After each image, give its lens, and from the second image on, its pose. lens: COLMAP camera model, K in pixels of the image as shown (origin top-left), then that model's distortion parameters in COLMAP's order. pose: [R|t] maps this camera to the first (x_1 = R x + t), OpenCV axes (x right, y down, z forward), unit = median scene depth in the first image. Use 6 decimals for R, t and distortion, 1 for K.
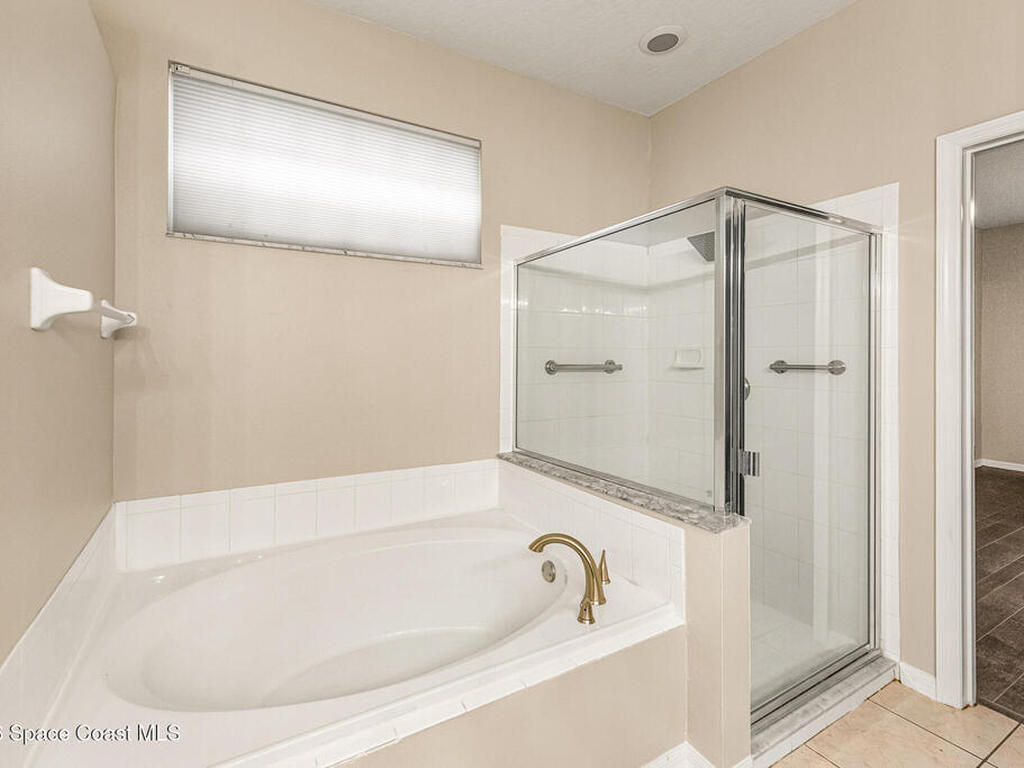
lens RADIAL K [[465.6, 0, 467.9], [0, 465.6, 356.6], [0, 0, 1]] dist [0.015929, -0.000346]
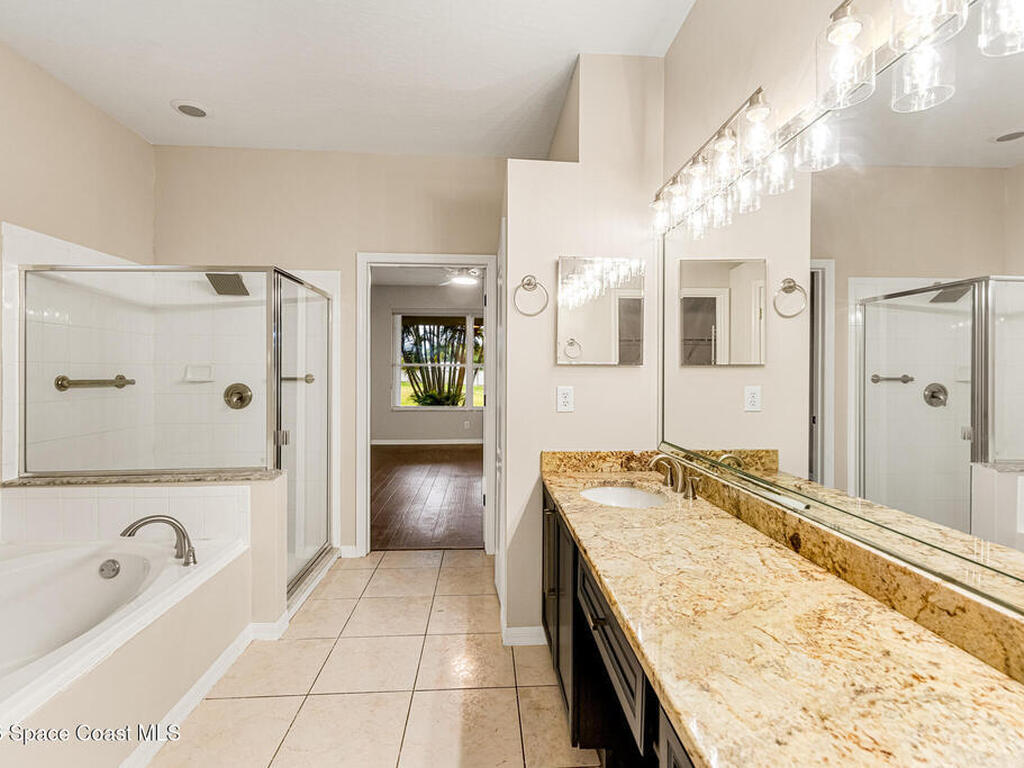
lens RADIAL K [[434.4, 0, 509.6], [0, 434.4, 375.7], [0, 0, 1]] dist [-0.000563, 0.000034]
pose [[0.400580, -0.009573, 0.916212, -0.297905], [-0.000976, 0.999940, 0.010875, -0.003166], [-0.916261, -0.005250, 0.400547, -0.205216]]
